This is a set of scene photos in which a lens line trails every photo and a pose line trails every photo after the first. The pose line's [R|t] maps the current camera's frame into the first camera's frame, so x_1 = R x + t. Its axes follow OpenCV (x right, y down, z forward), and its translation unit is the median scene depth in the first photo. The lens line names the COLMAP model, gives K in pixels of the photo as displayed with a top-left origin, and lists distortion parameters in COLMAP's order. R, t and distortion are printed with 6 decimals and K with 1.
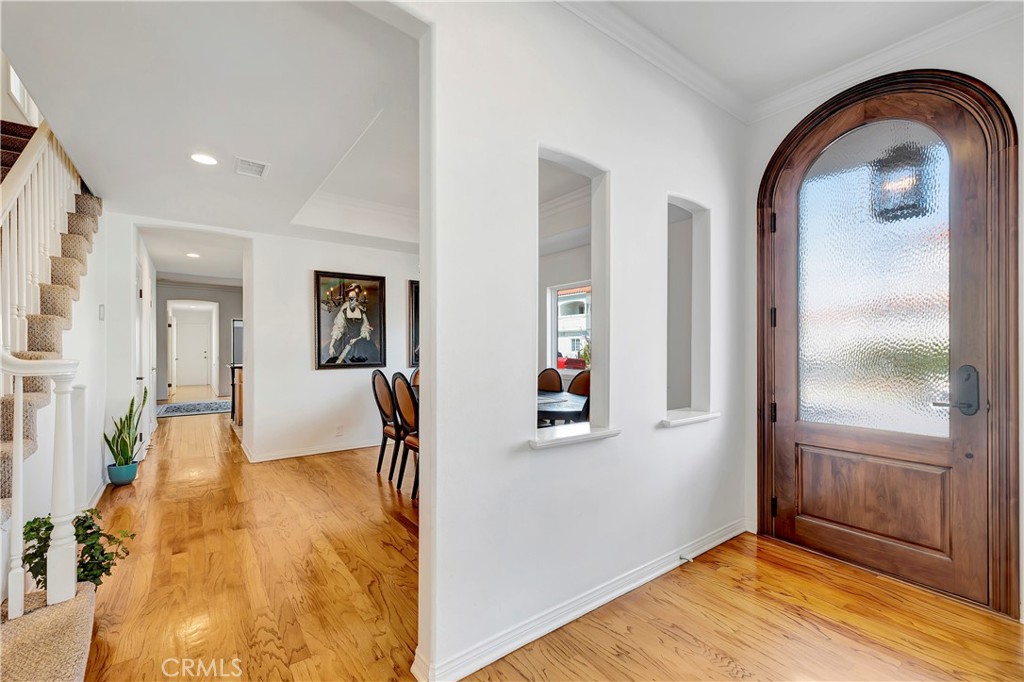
lens RADIAL K [[431.9, 0, 511.6], [0, 431.9, 346.7], [0, 0, 1]] dist [0.003469, 0.000830]
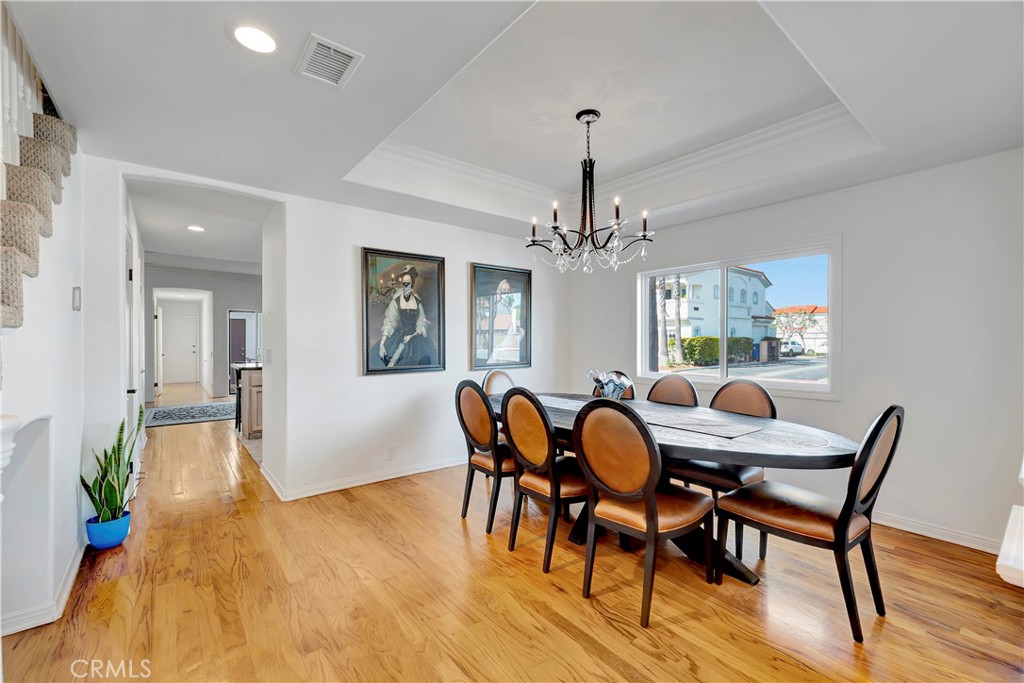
lens RADIAL K [[431.9, 0, 515.8], [0, 431.9, 341.4], [0, 0, 1]] dist [0.003469, 0.000830]
pose [[0.999328, 0.002309, 0.036589, -0.209120], [-0.002525, 0.999980, 0.005849, -0.013435], [-0.036575, -0.005937, 0.999313, 0.218589]]
